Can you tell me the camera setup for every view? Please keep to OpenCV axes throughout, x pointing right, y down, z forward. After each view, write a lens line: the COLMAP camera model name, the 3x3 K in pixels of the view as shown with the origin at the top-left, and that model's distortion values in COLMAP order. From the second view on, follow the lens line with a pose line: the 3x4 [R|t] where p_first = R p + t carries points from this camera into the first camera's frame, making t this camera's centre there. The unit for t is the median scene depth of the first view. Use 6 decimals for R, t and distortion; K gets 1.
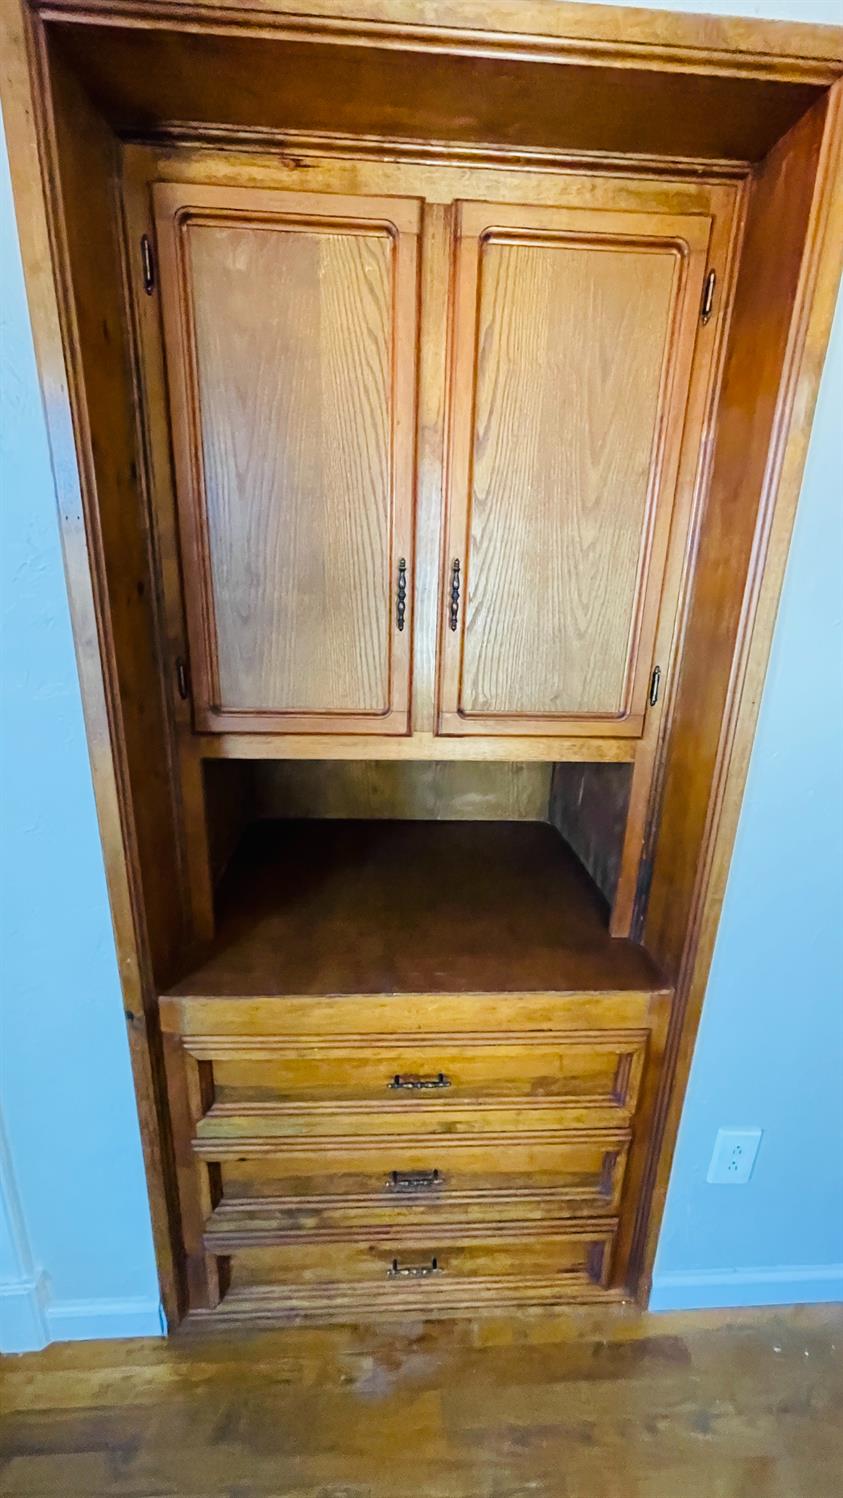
lens RADIAL K [[600.8, 0, 424.1], [0, 600.8, 751.4], [0, 0, 1]] dist [-0.005736, 0.002429]
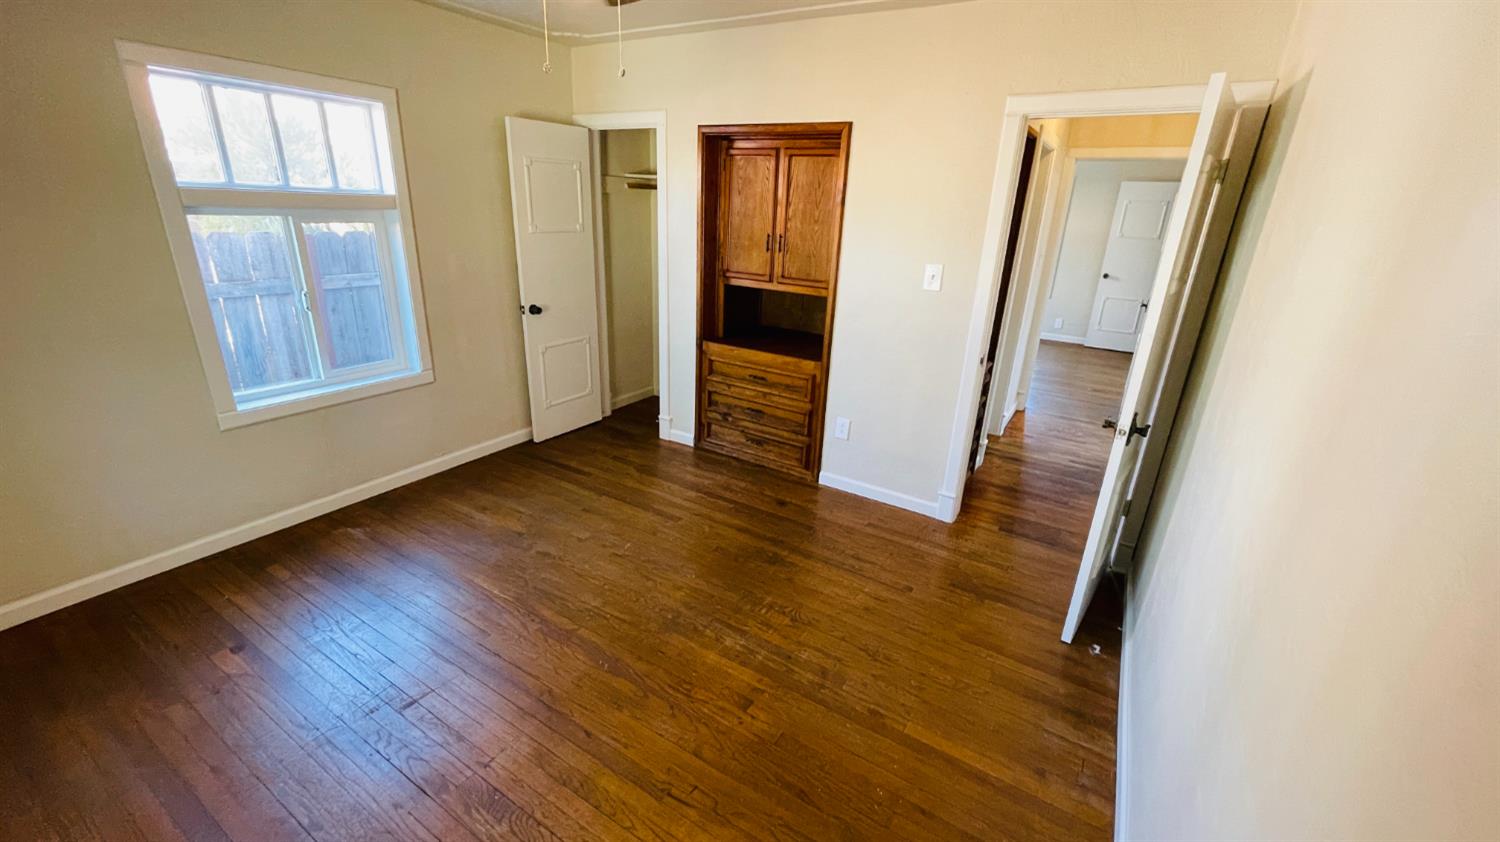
lens RADIAL K [[601.6, 0, 756.5], [0, 601.6, 422.7], [0, 0, 1]] dist [-0.005736, 0.002429]
pose [[0.823339, 0.203726, -0.529724, 1.997945], [-0.178254, 0.978947, 0.099436, 0.459114], [0.538830, 0.012556, 0.842321, -2.092045]]
